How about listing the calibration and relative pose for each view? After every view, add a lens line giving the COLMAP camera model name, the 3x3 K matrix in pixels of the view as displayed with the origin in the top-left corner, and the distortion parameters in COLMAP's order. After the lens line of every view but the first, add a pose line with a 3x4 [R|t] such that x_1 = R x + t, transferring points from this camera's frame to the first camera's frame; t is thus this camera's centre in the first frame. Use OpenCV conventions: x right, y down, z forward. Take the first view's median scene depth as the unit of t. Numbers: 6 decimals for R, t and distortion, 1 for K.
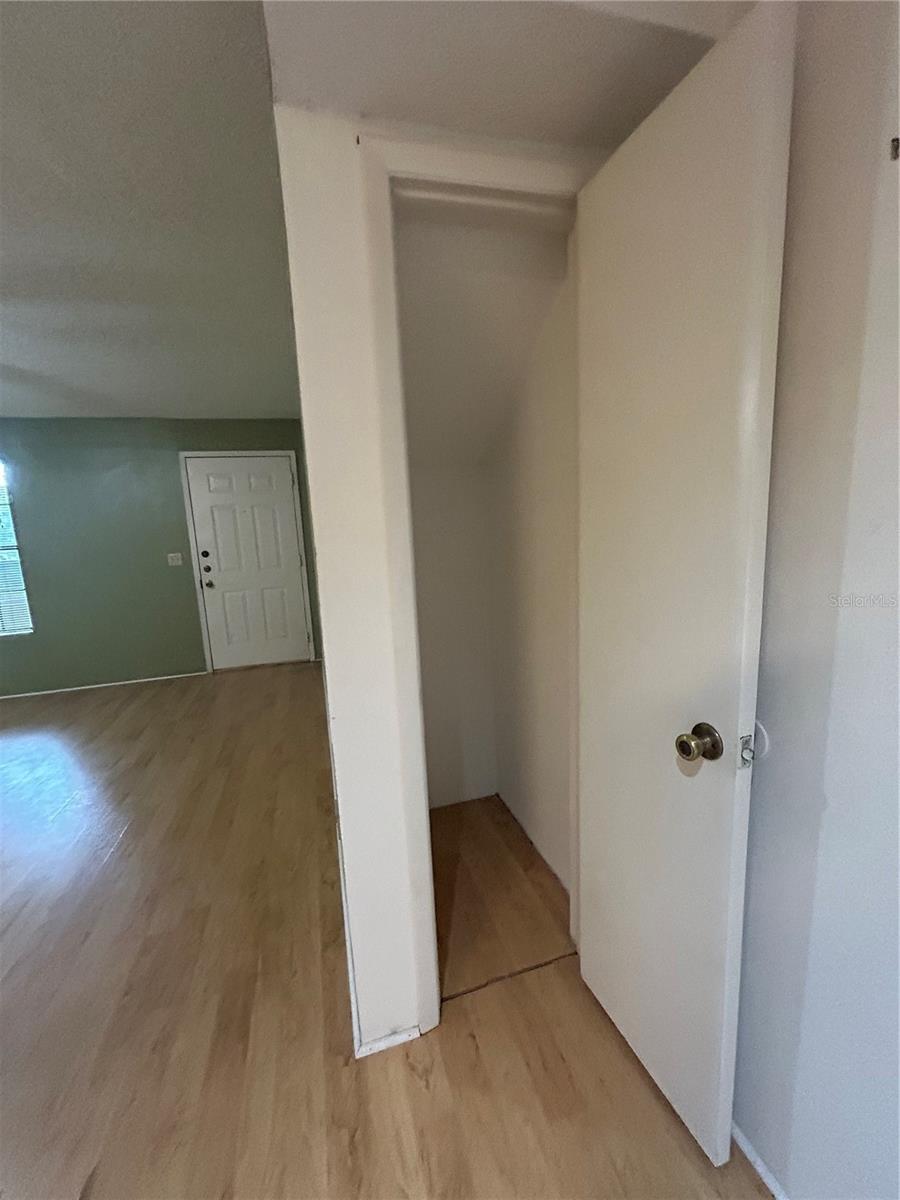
lens RADIAL K [[486.0, 0, 450.0], [0, 486.0, 600.0], [0, 0, 1]] dist [-0.000788, 0.001018]
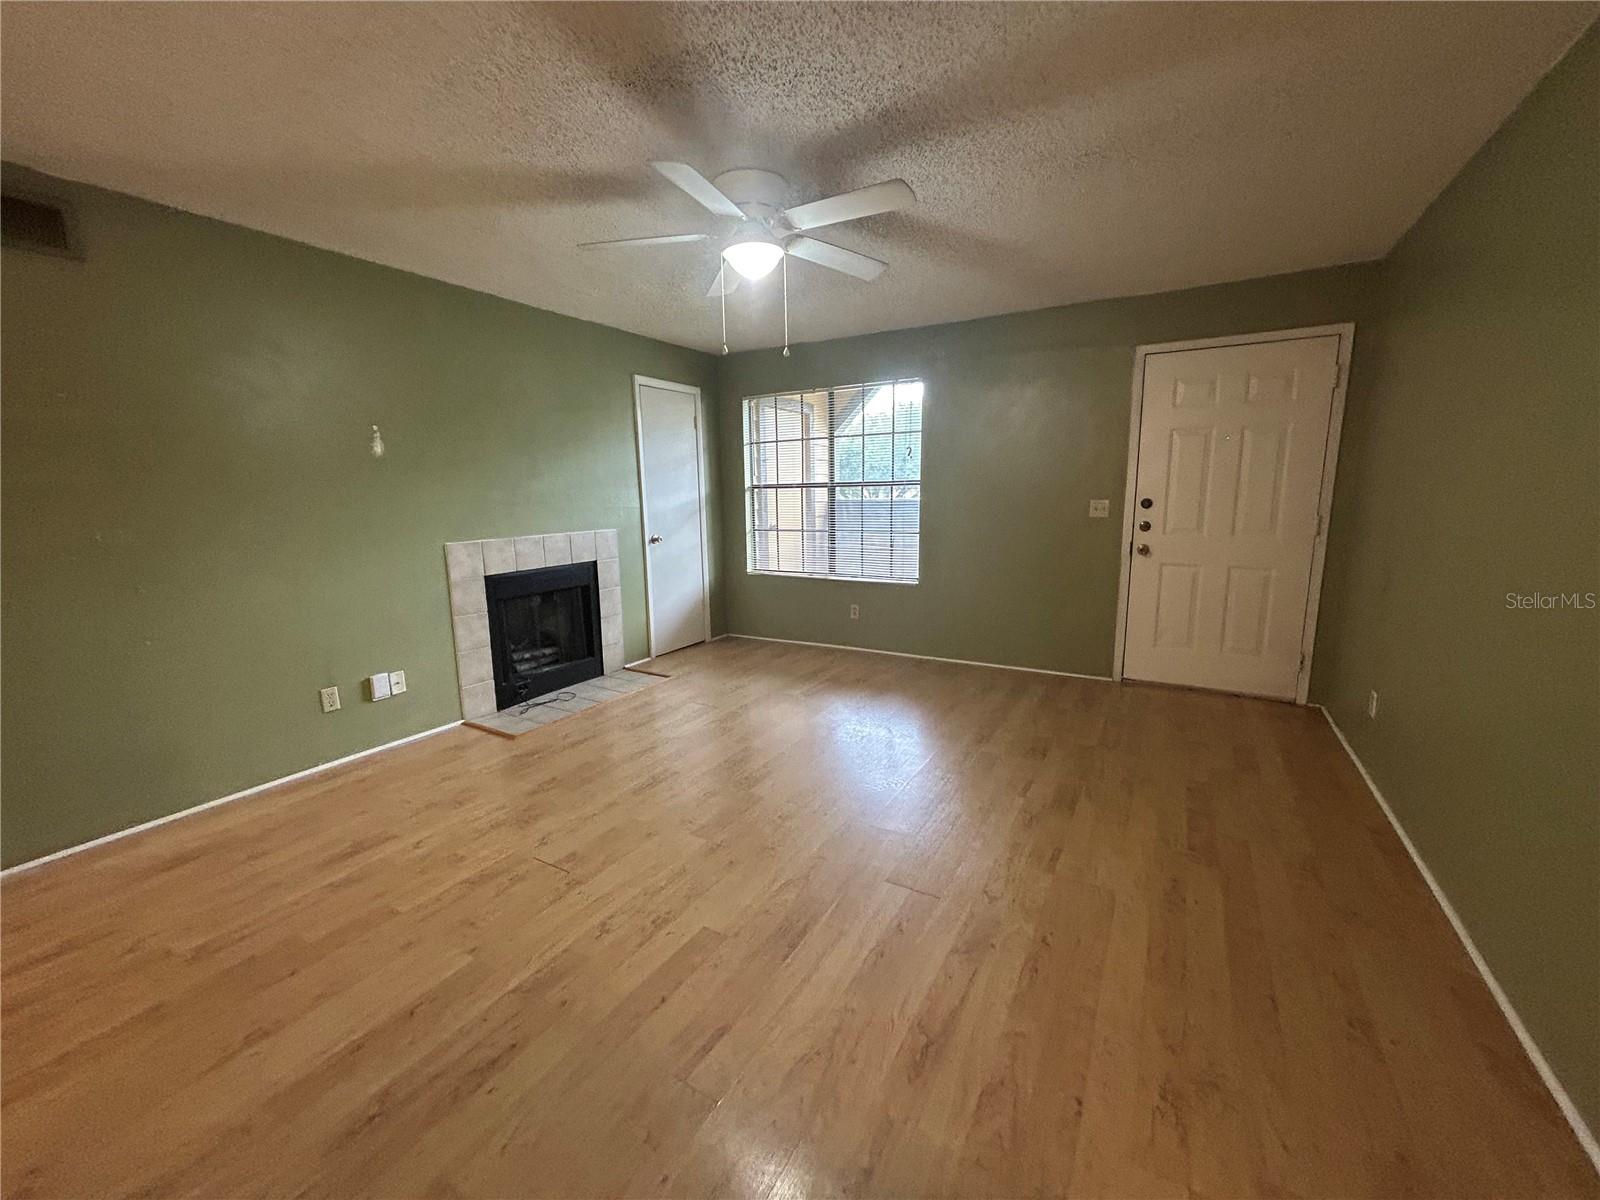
lens RADIAL K [[648.0, 0, 800.0], [0, 648.0, 600.0], [0, 0, 1]] dist [-0.000788, 0.001018]
pose [[0.690949, 0.161216, -0.704698, -0.191927], [-0.132709, 0.986536, 0.095574, 0.012365], [0.710618, 0.027483, 0.703041, 0.058583]]
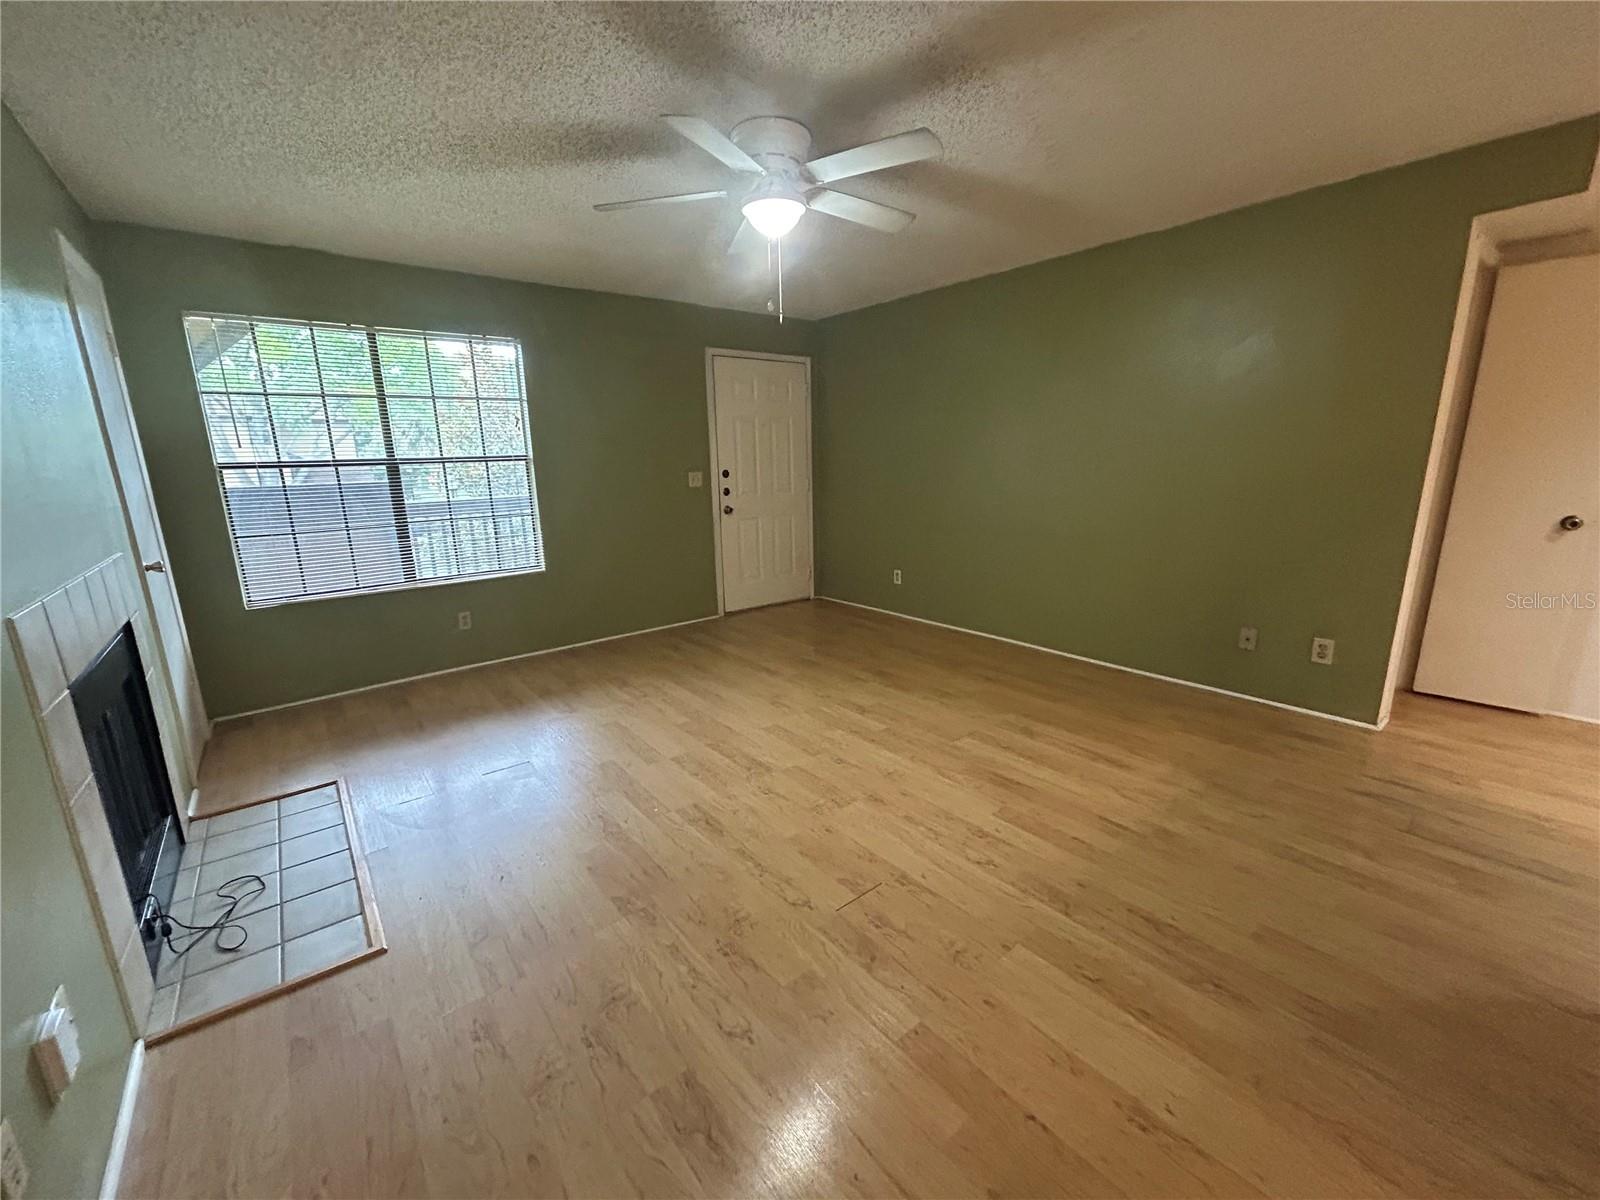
lens RADIAL K [[648.0, 0, 800.0], [0, 648.0, 600.0], [0, 0, 1]] dist [-0.000788, 0.001018]
pose [[0.917467, -0.059182, 0.393386, -0.848529], [0.040429, 0.997623, 0.055796, 0.067452], [-0.395753, -0.035287, 0.917679, -0.093751]]
